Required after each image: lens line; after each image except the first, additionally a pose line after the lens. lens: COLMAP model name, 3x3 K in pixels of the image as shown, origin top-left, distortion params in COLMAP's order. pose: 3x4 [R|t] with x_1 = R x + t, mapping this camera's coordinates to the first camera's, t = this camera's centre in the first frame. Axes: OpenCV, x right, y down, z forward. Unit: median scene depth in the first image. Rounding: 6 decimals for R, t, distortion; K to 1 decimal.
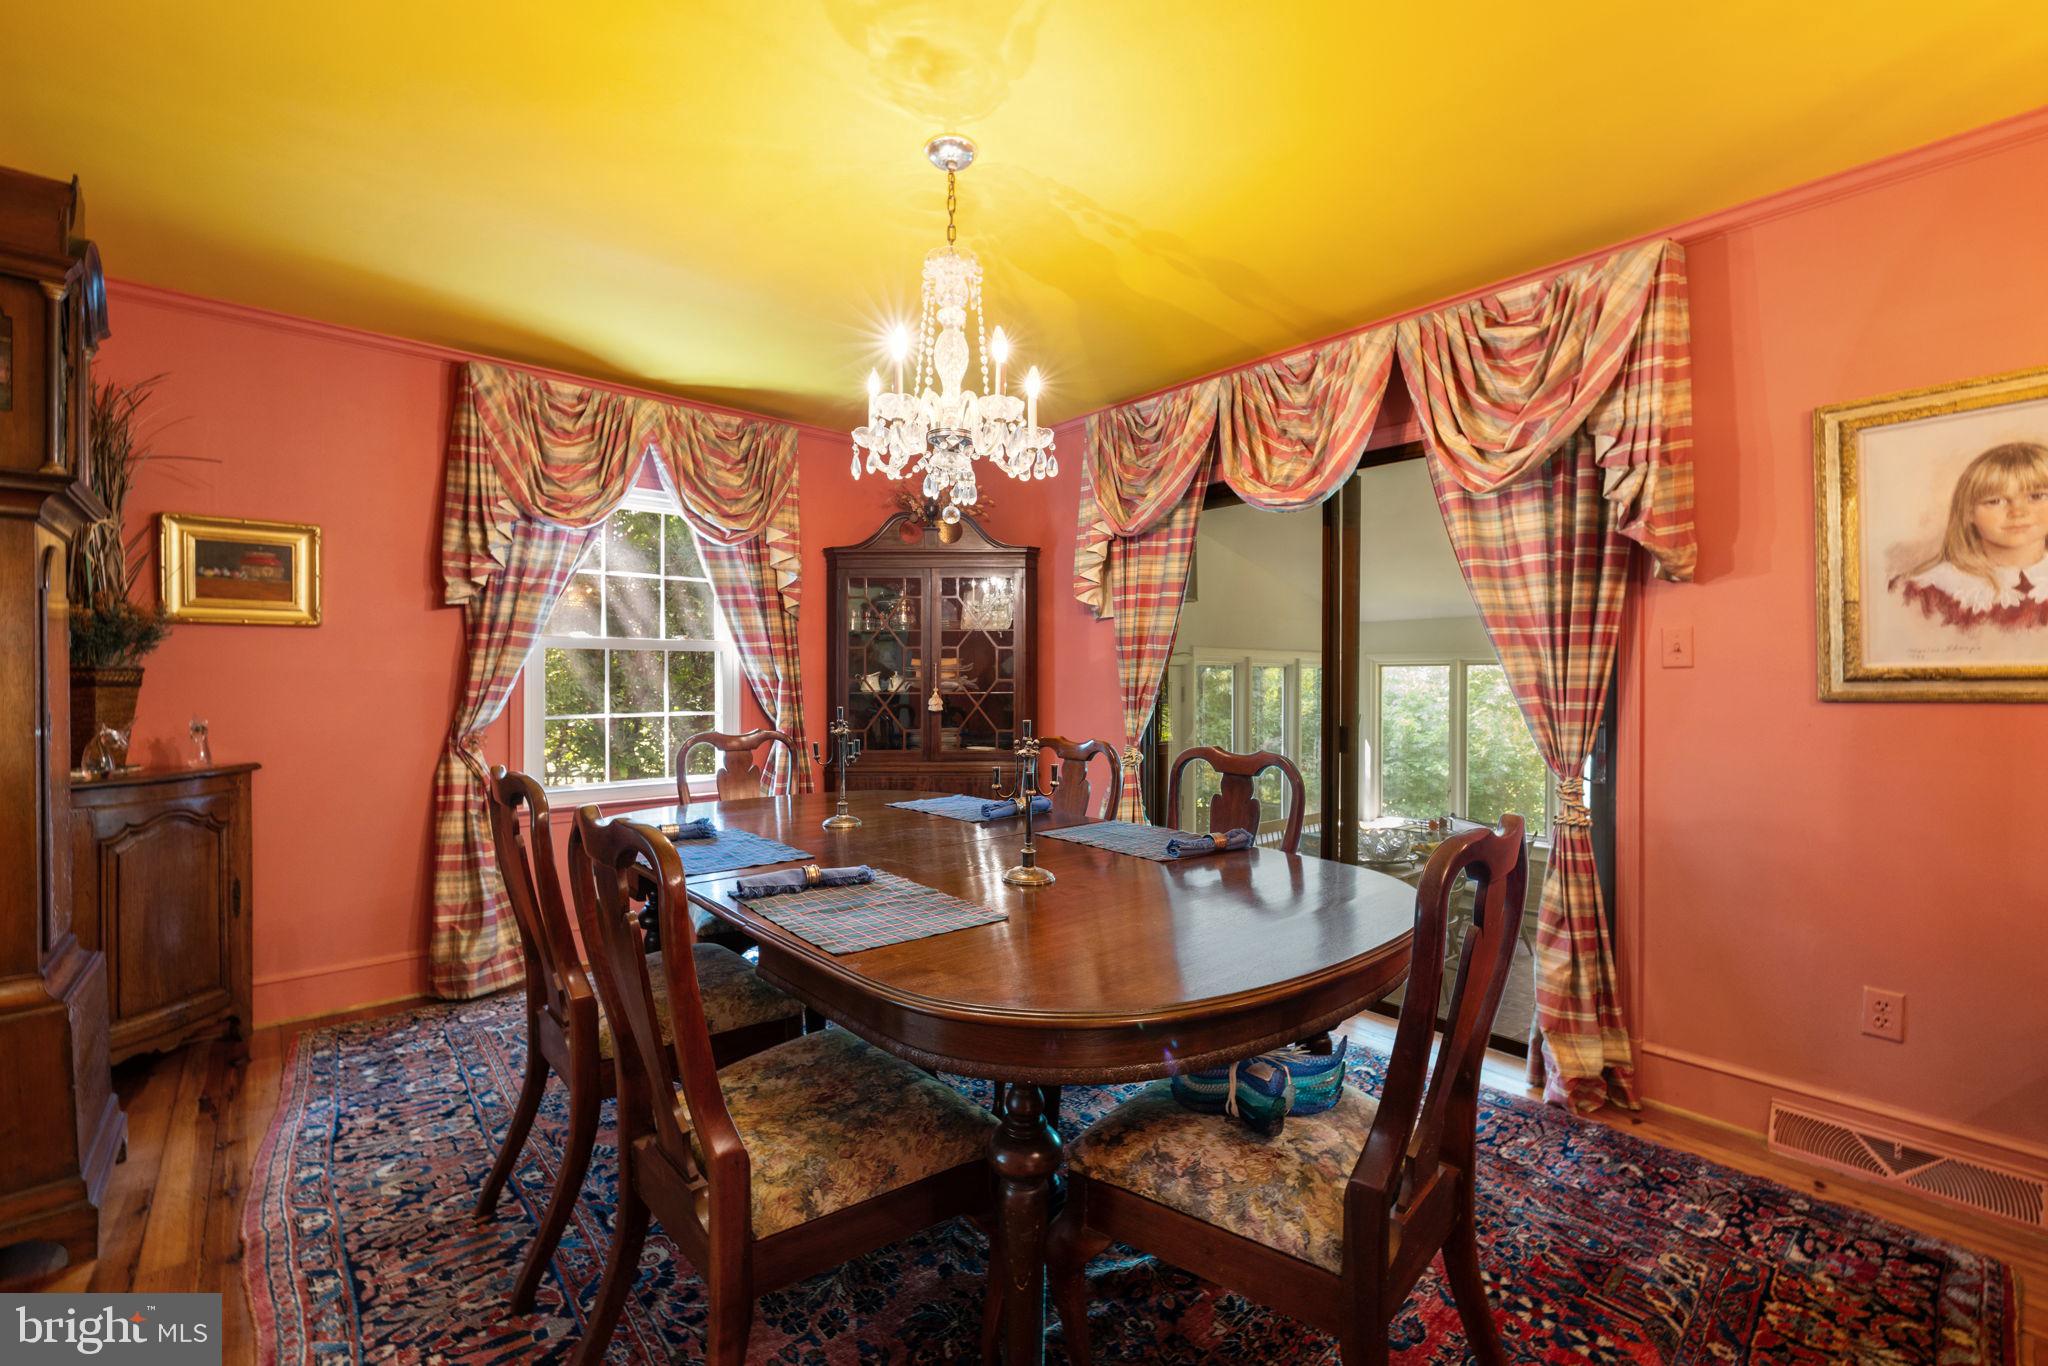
lens RADIAL K [[900.0, 0, 1025.2], [0, 900.0, 684.0], [0, 0, 1]] dist [0.000922, -0.000407]
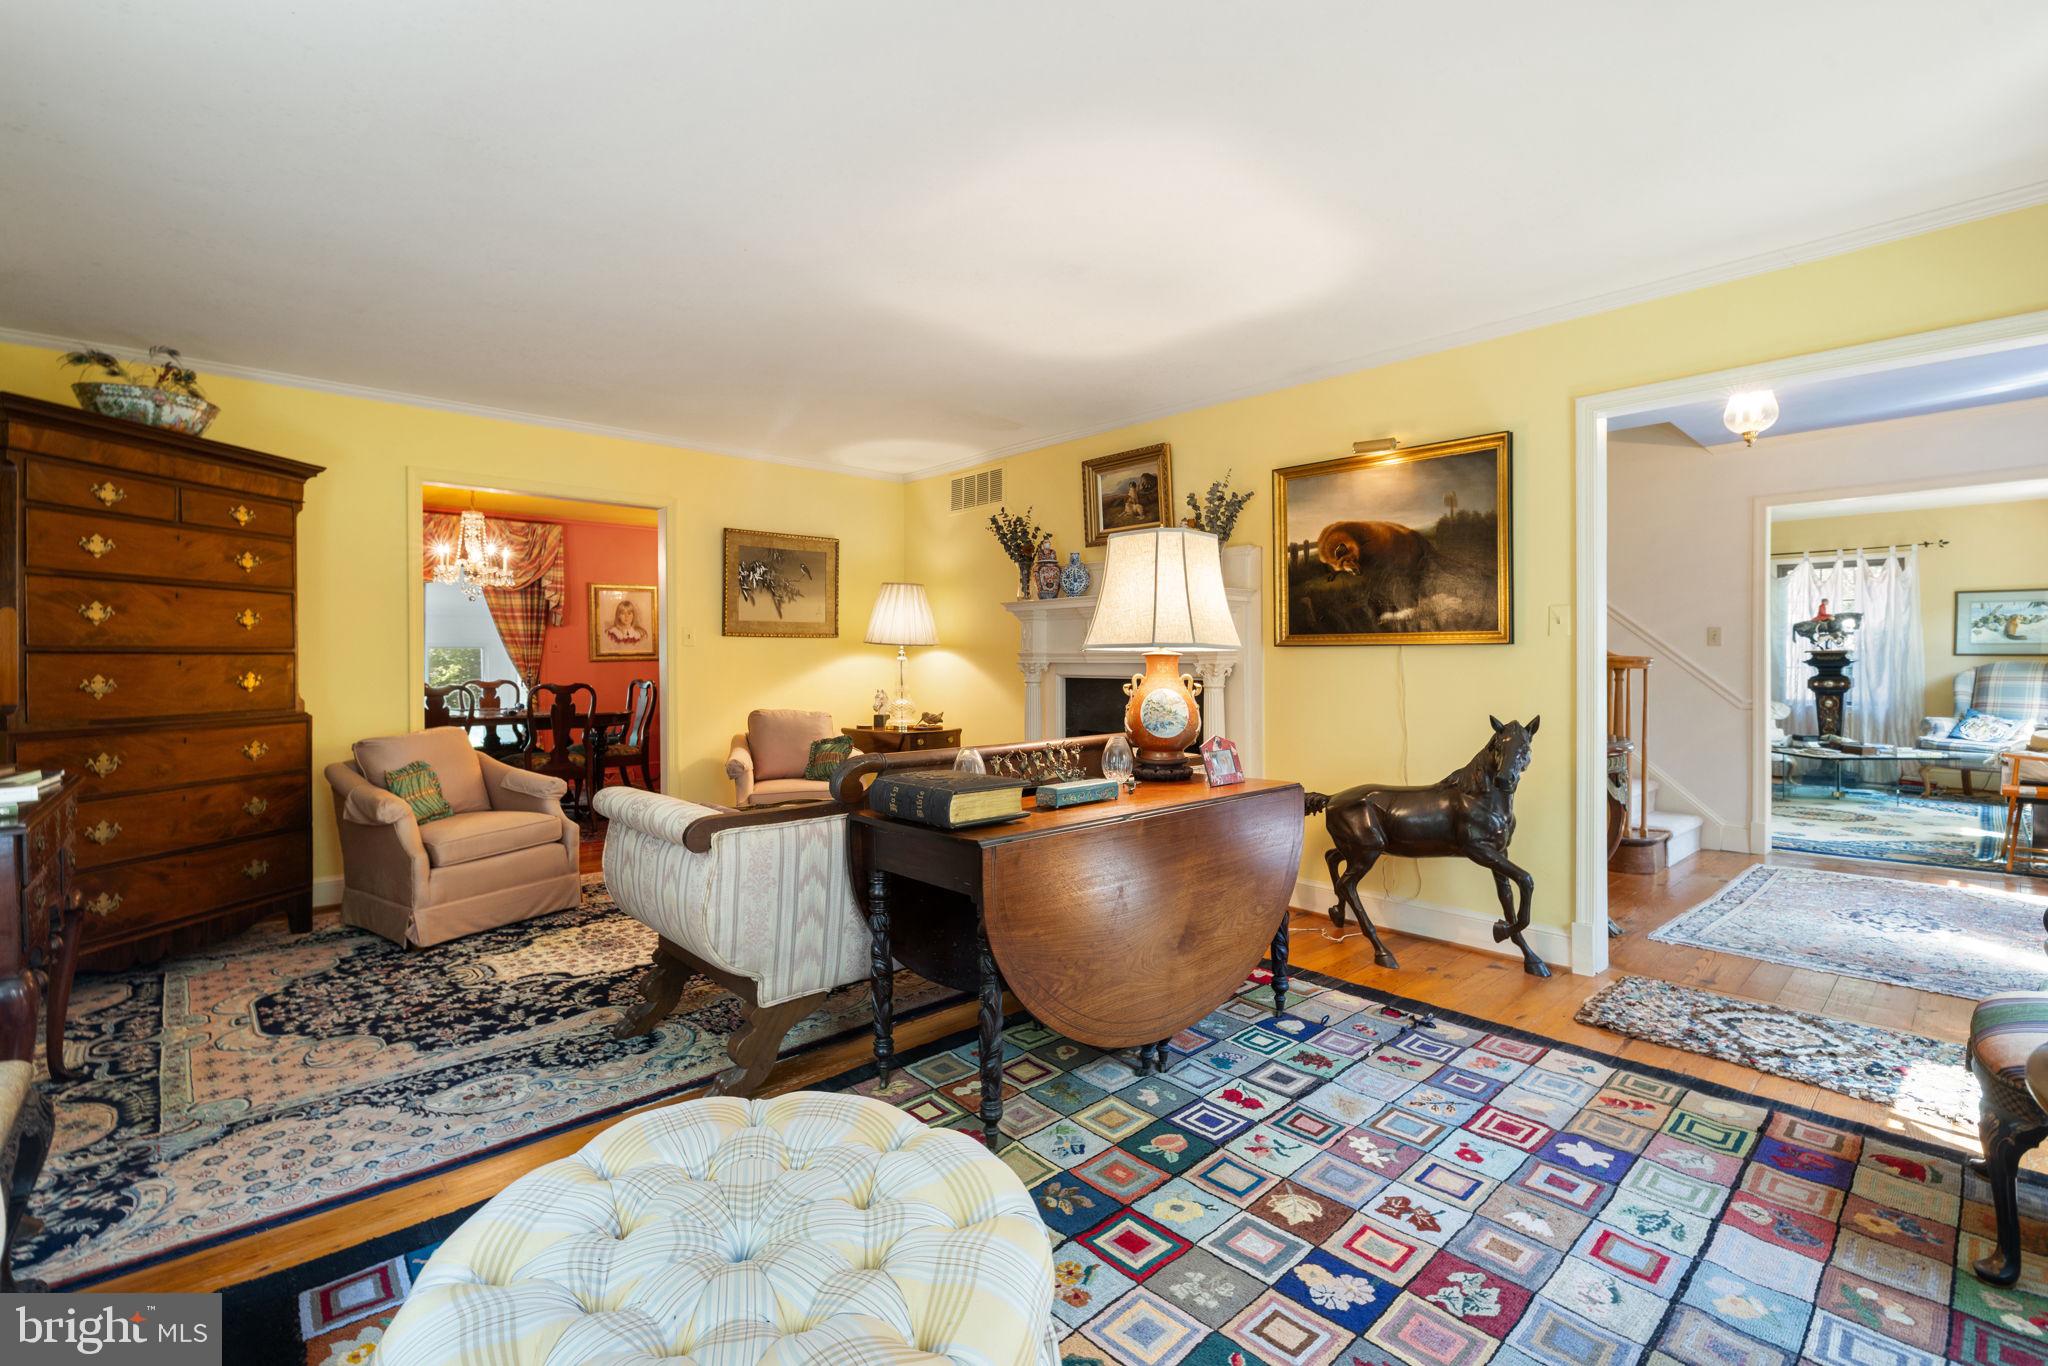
lens RADIAL K [[900.0, 0, 1015.8], [0, 900.0, 666.7], [0, 0, 1]] dist [0.000922, -0.000407]
pose [[-0.032213, -0.007550, 0.999453, -2.792865], [0.001400, 0.999970, 0.007599, 0.013986], [-0.999480, 0.001644, -0.032201, -0.610748]]
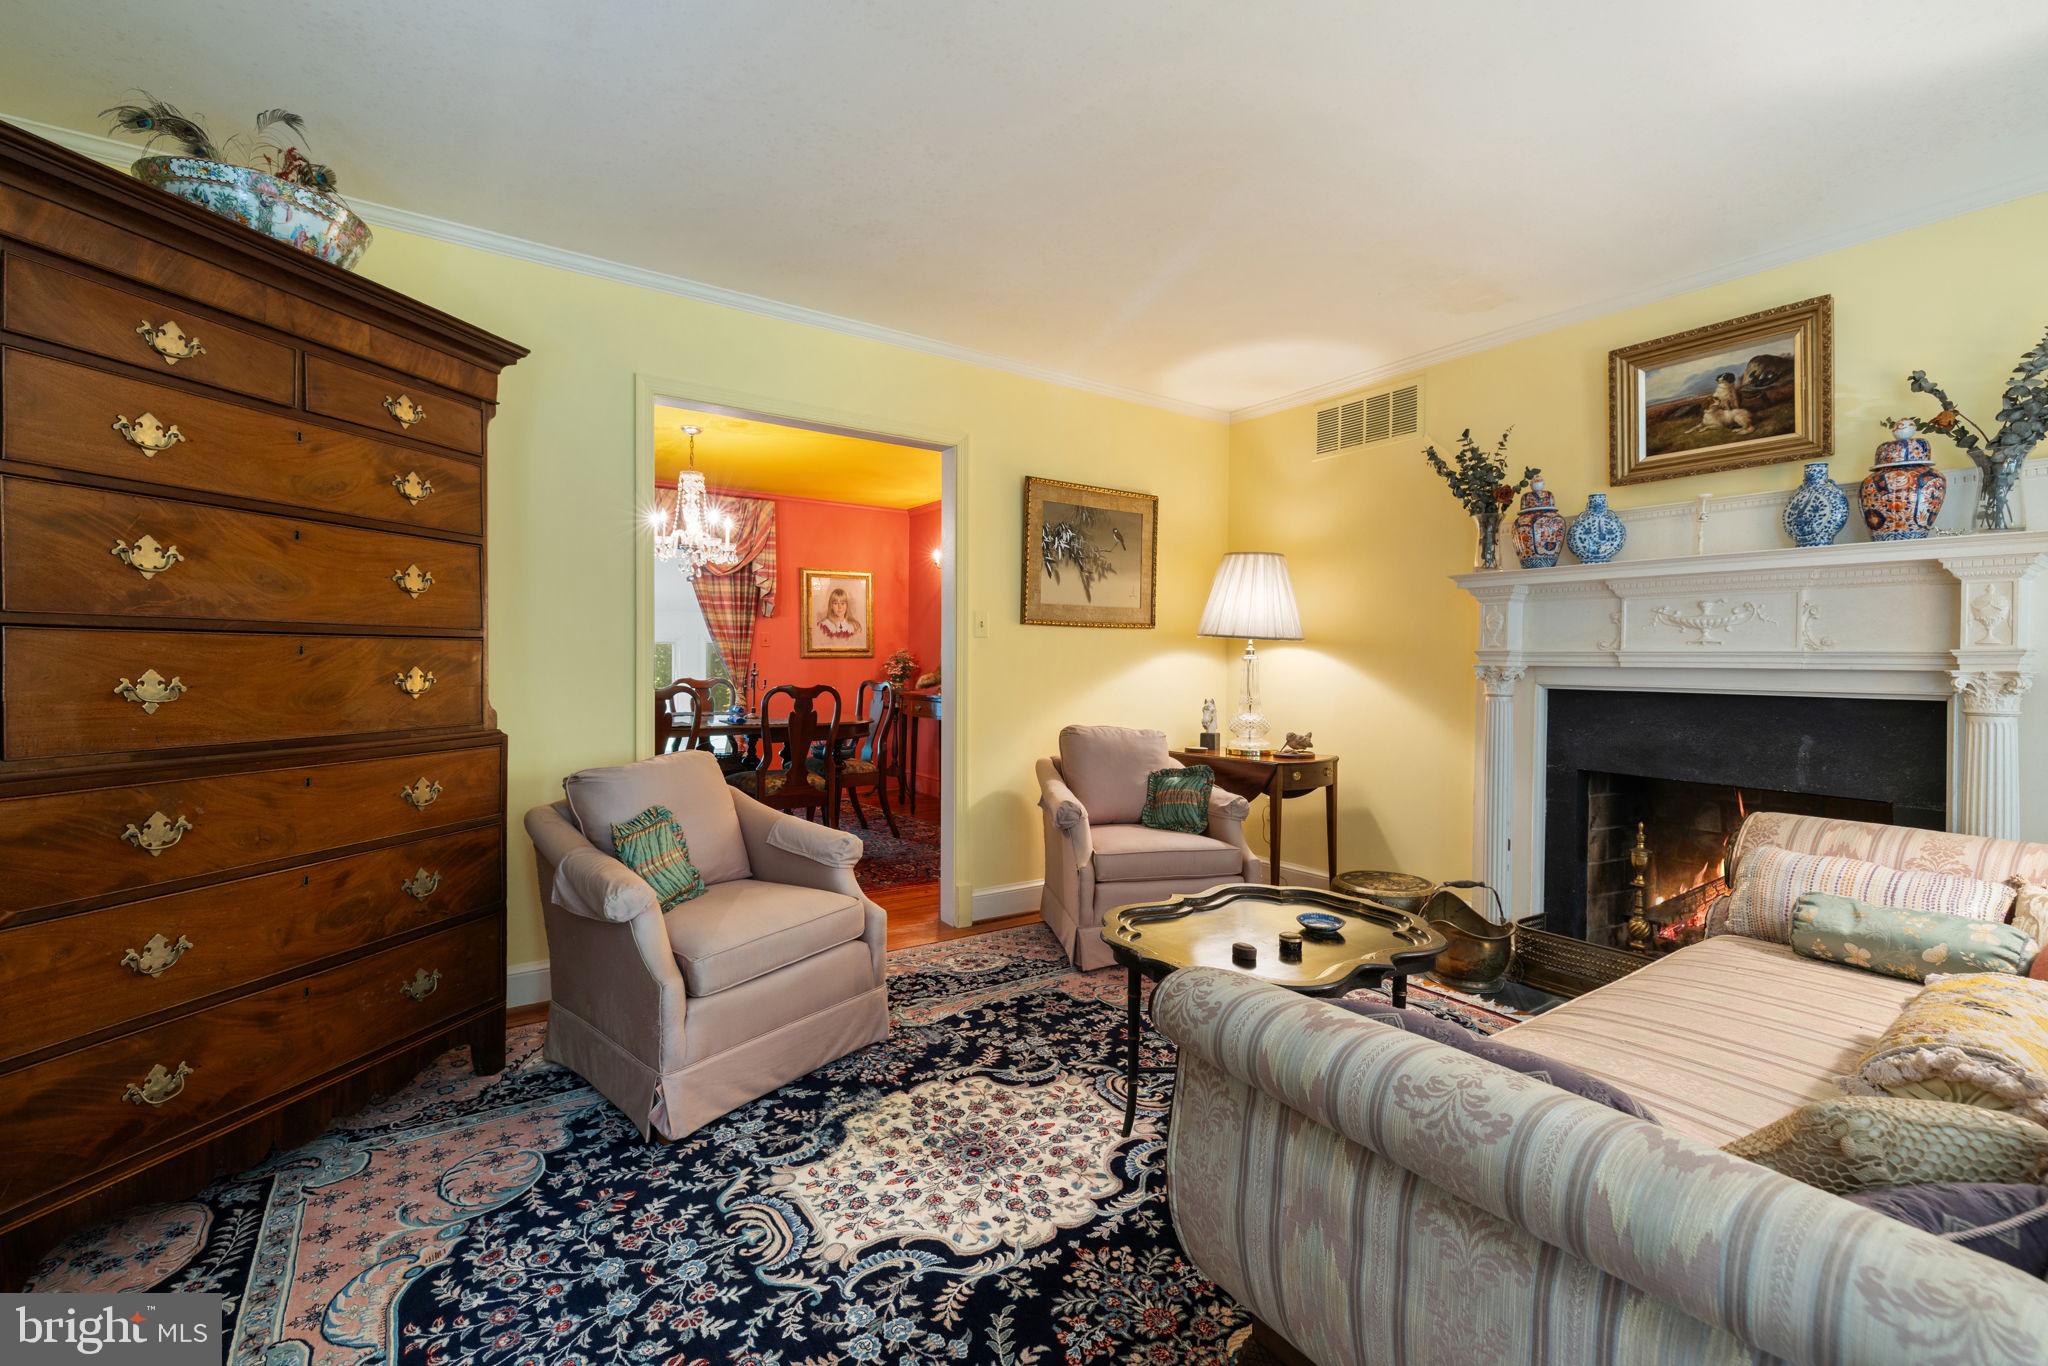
lens RADIAL K [[900.0, 0, 1040.3], [0, 900.0, 674.3], [0, 0, 1]] dist [0.000922, -0.000407]
pose [[0.102179, -0.014539, 0.994660, -2.200104], [-0.009193, 0.999837, 0.015559, 0.019192], [-0.994724, -0.010733, 0.102028, -0.184183]]
